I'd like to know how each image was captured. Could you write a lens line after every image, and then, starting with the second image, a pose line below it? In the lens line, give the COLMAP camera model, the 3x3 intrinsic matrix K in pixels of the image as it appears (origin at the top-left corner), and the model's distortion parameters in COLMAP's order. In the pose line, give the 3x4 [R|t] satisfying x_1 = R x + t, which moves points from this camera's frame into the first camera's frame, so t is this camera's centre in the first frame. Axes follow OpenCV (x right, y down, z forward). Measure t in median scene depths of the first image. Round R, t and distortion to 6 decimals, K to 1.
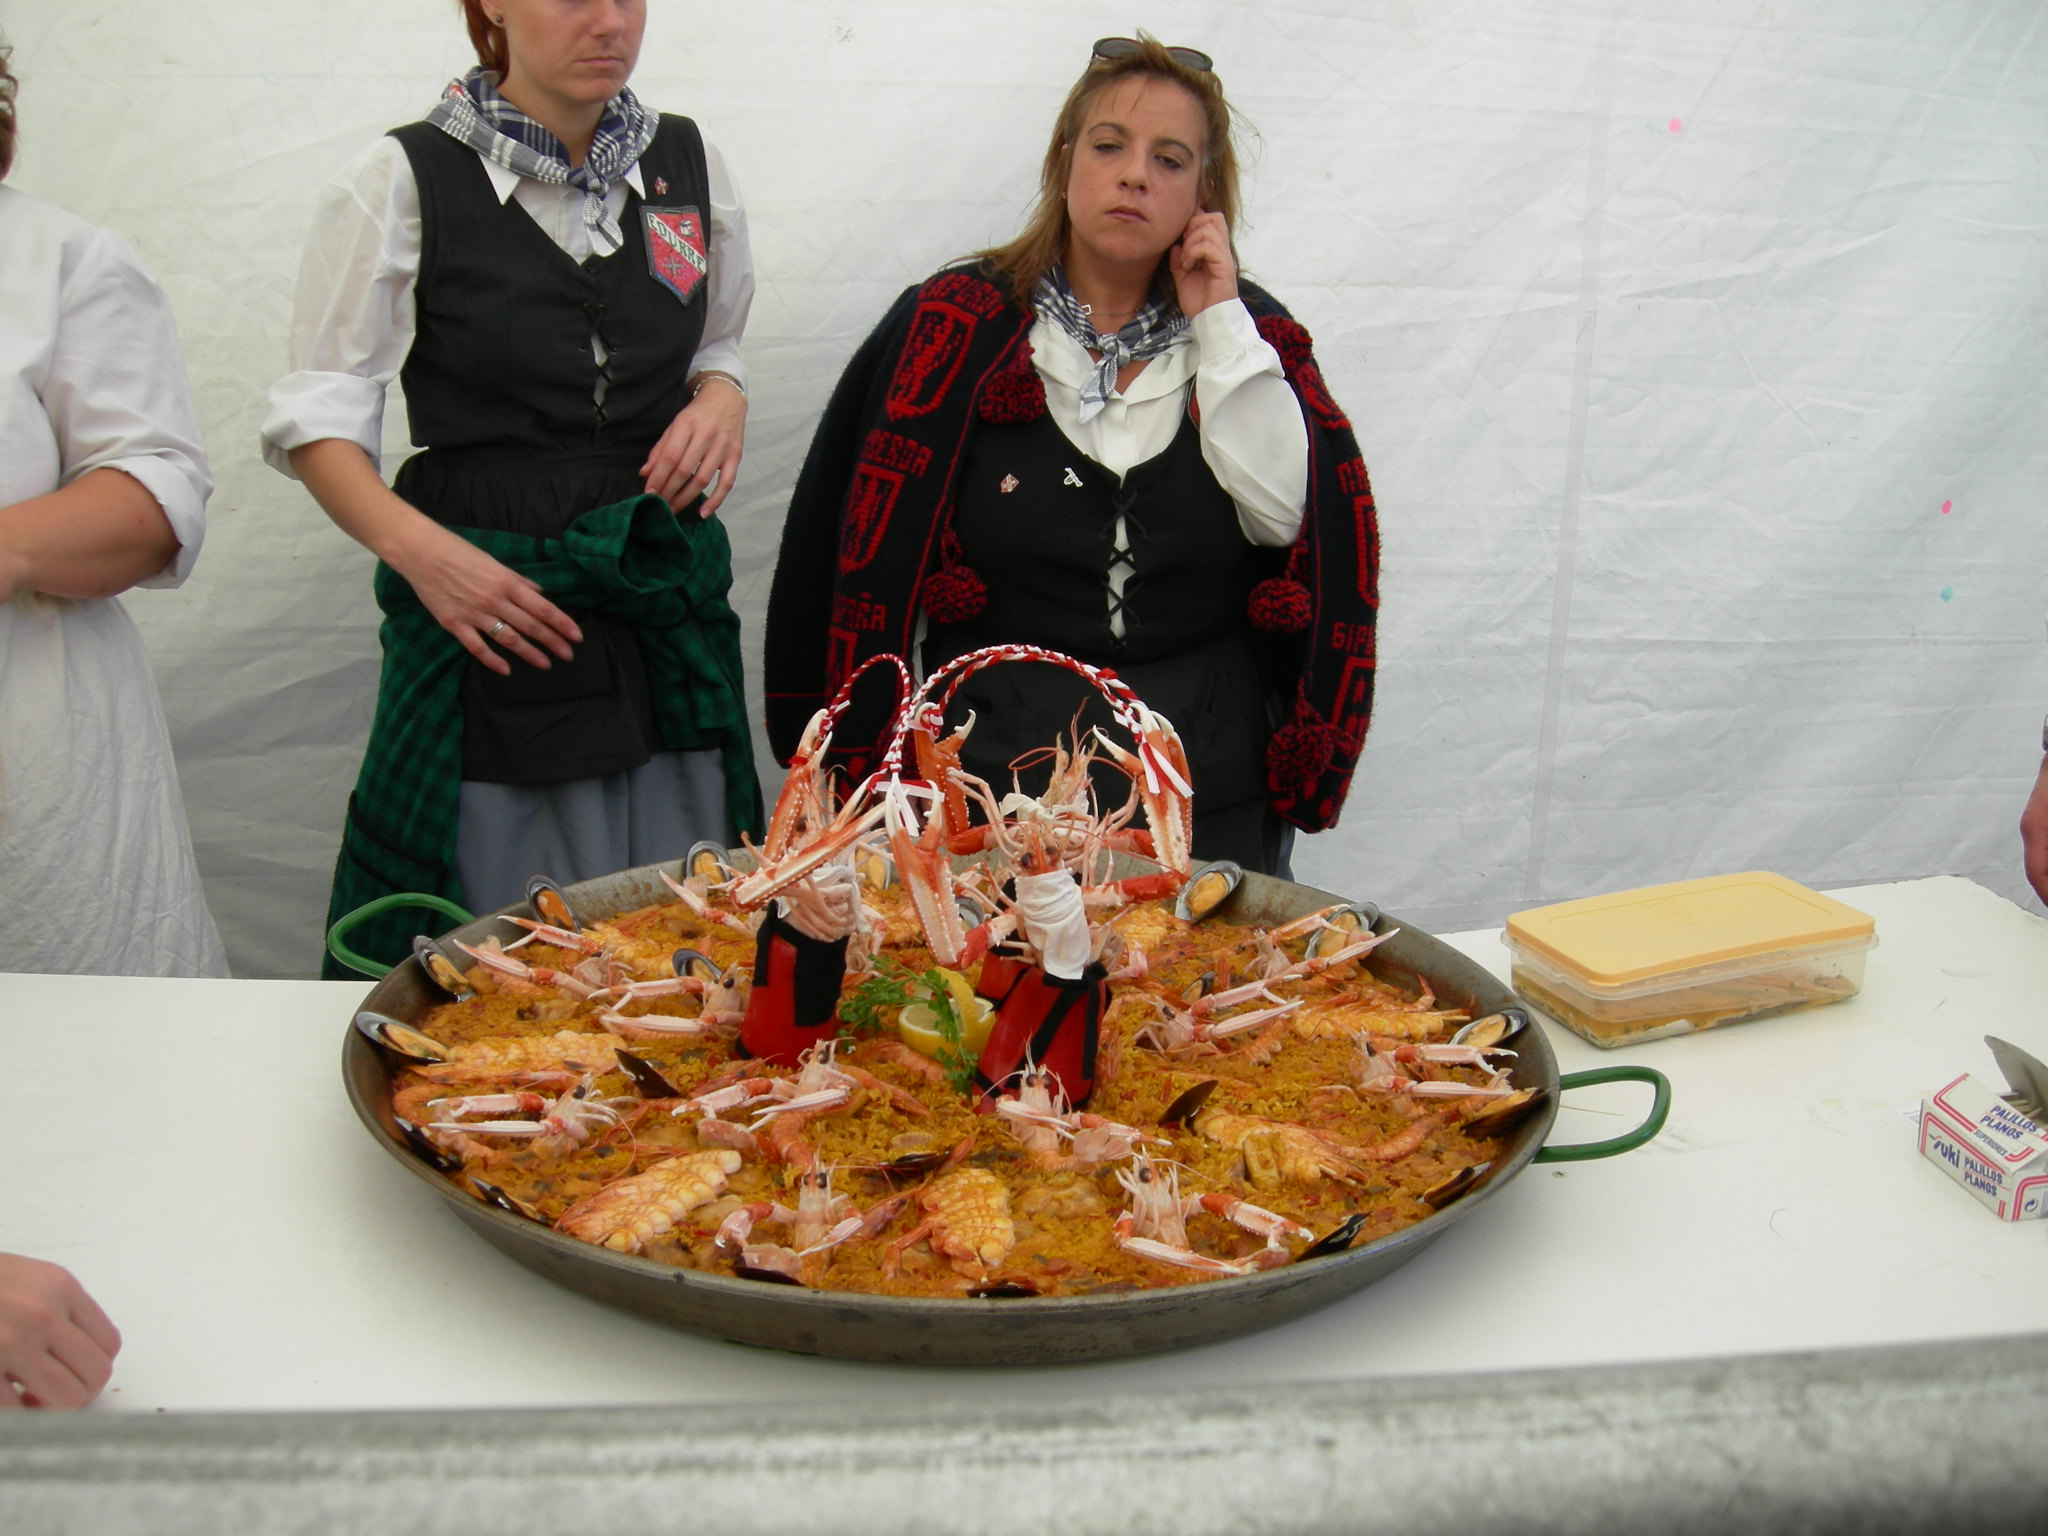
lens RADIAL K [[2157.7, 0, 1029.0], [0, 2157.7, 767.6], [0, 0, 1]] dist [-0.160182, 0.000000]
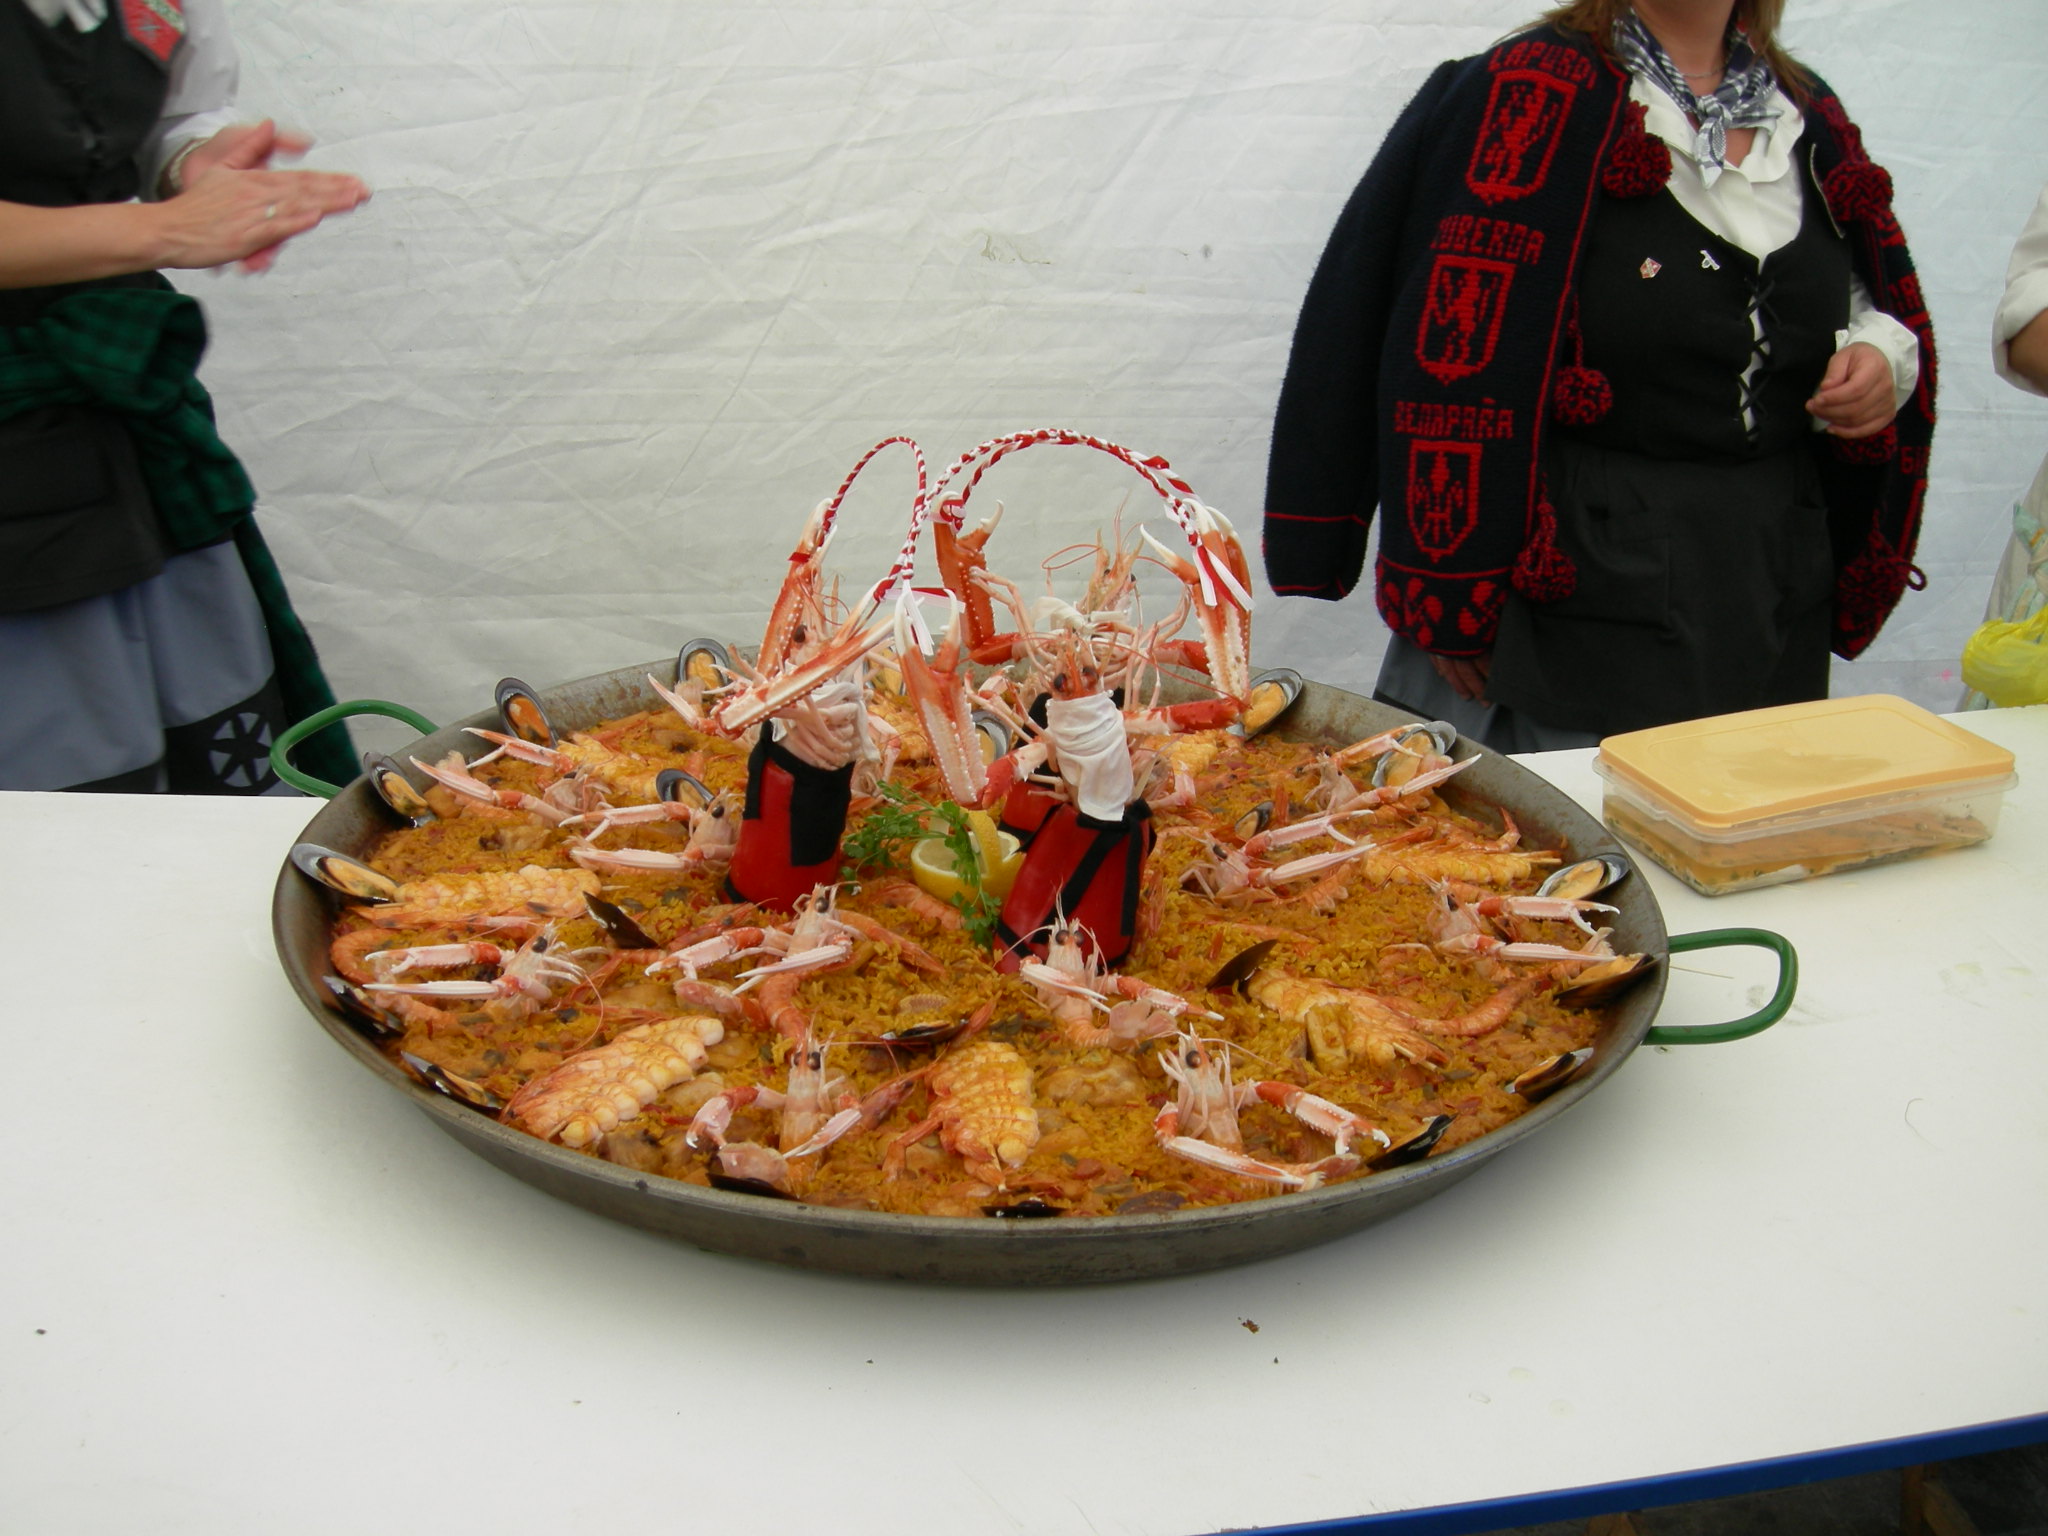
lens RADIAL K [[2157.7, 0, 1016.5], [0, 2157.7, 766.7], [0, 0, 1]] dist [-0.160182, 0.000000]
pose [[0.999661, 0.015240, -0.021109, 0.000228], [-0.012822, 0.993818, 0.110279, -0.017602], [0.022659, -0.109971, 0.993676, 0.142712]]
